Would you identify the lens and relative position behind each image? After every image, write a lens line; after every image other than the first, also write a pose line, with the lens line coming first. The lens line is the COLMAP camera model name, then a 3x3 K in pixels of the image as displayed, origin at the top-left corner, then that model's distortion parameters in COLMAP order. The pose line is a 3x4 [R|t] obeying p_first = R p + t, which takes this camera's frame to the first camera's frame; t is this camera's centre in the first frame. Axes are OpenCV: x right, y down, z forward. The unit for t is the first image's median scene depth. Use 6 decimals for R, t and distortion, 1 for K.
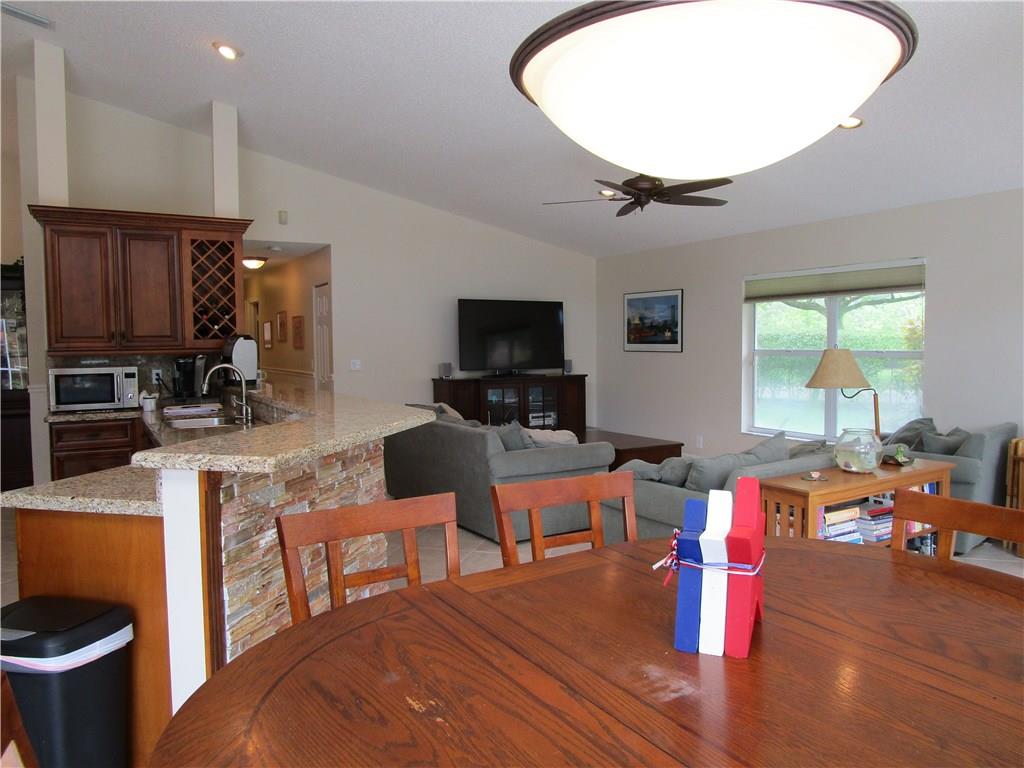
lens RADIAL K [[726.6, 0, 510.6], [0, 726.6, 380.5], [0, 0, 1]] dist [-0.034582, 0.010835]
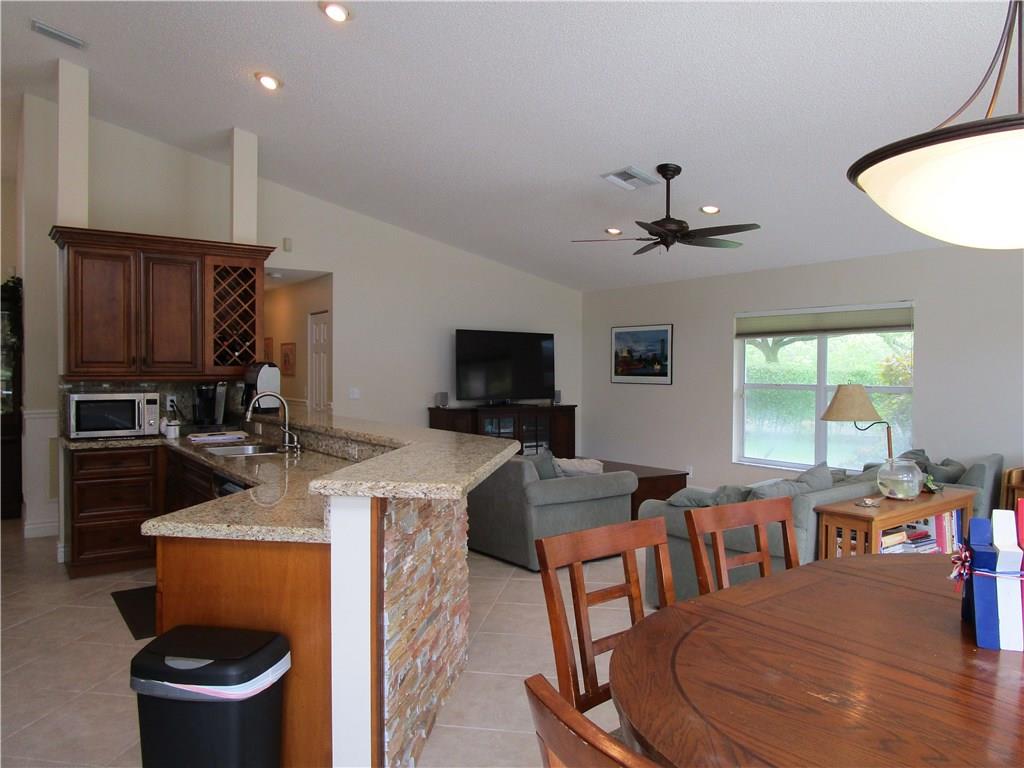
lens RADIAL K [[726.6, 0, 510.6], [0, 726.6, 380.5], [0, 0, 1]] dist [-0.034582, 0.010835]
pose [[0.995855, 0.013357, 0.089966, -0.125031], [-0.009723, 0.999124, -0.040704, -0.000681], [-0.090431, 0.039660, 0.995113, -0.019341]]
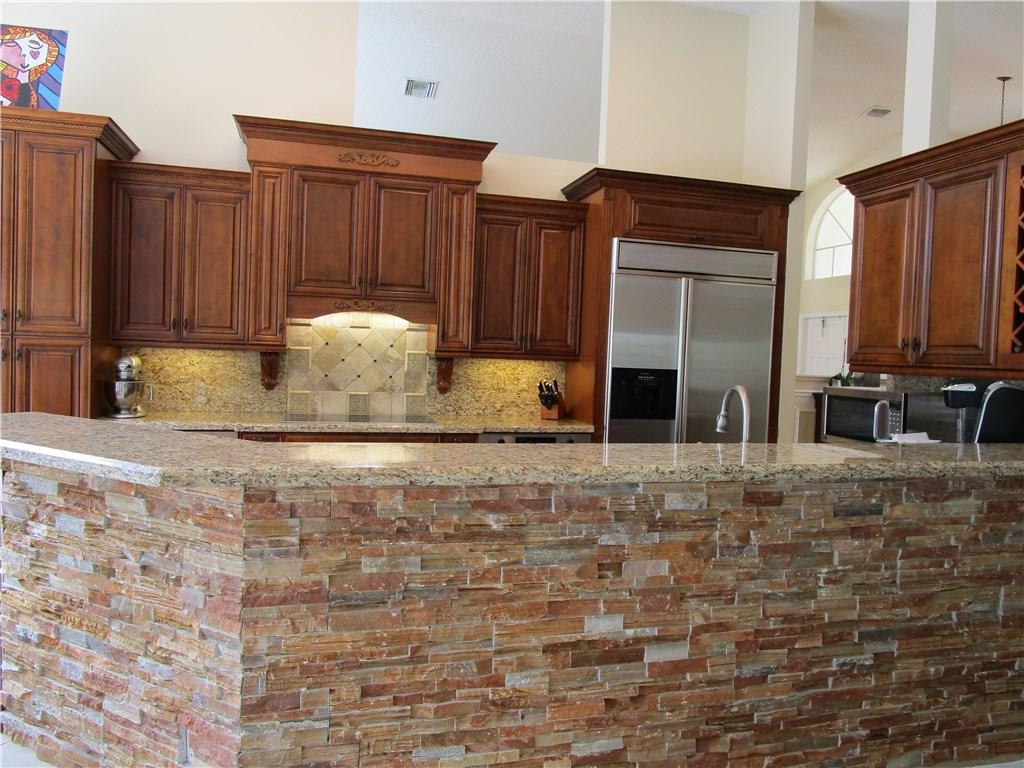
lens RADIAL K [[727.3, 0, 516.4], [0, 727.3, 380.1], [0, 0, 1]] dist [-0.032489, 0.012460]
pose [[-0.261411, 0.038240, -0.964470, 0.175742], [-0.083293, 0.994594, 0.062010, -0.039543], [0.961627, 0.096544, -0.256813, 0.797834]]
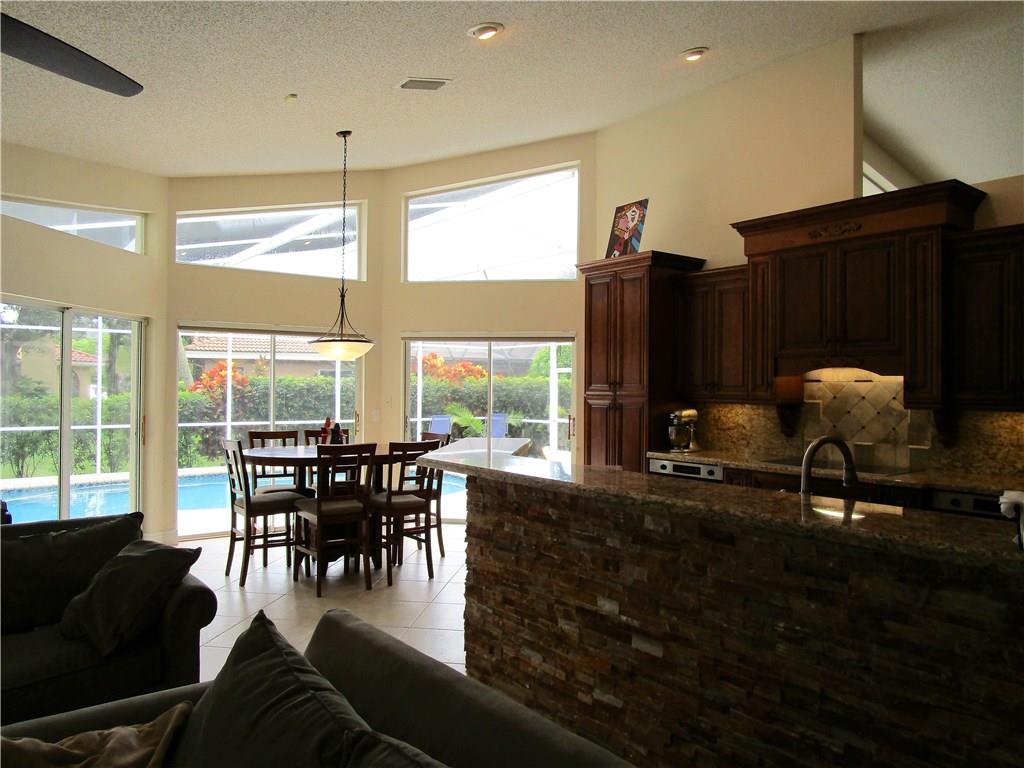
lens RADIAL K [[723.9, 0, 508.5], [0, 723.9, 381.8], [0, 0, 1]] dist [-0.034326, 0.008855]
pose [[-0.993091, 0.001919, -0.117334, -0.065831], [-0.003635, 0.998883, 0.047102, -0.073506], [0.117294, 0.047203, -0.991975, 1.241703]]
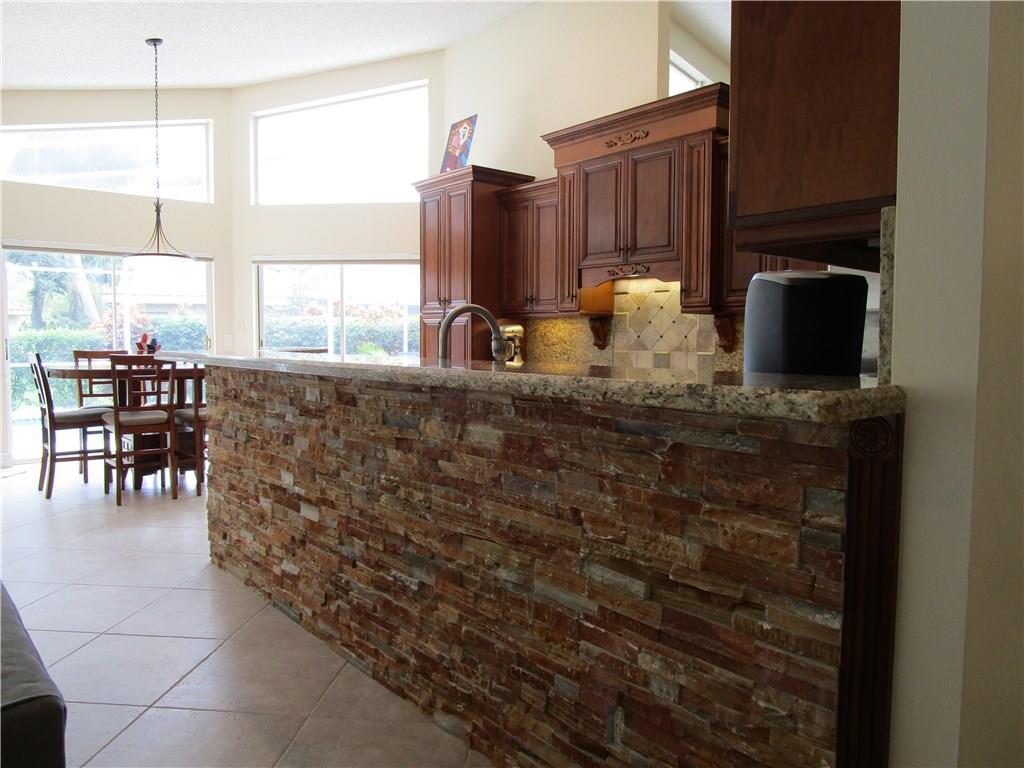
lens RADIAL K [[723.9, 0, 508.5], [0, 723.9, 381.8], [0, 0, 1]] dist [-0.034326, 0.008855]
pose [[-0.985115, 0.017585, -0.170997, -0.263201], [-0.002211, 0.993375, 0.114898, -0.023380], [0.171884, 0.113566, -0.978549, 1.286028]]
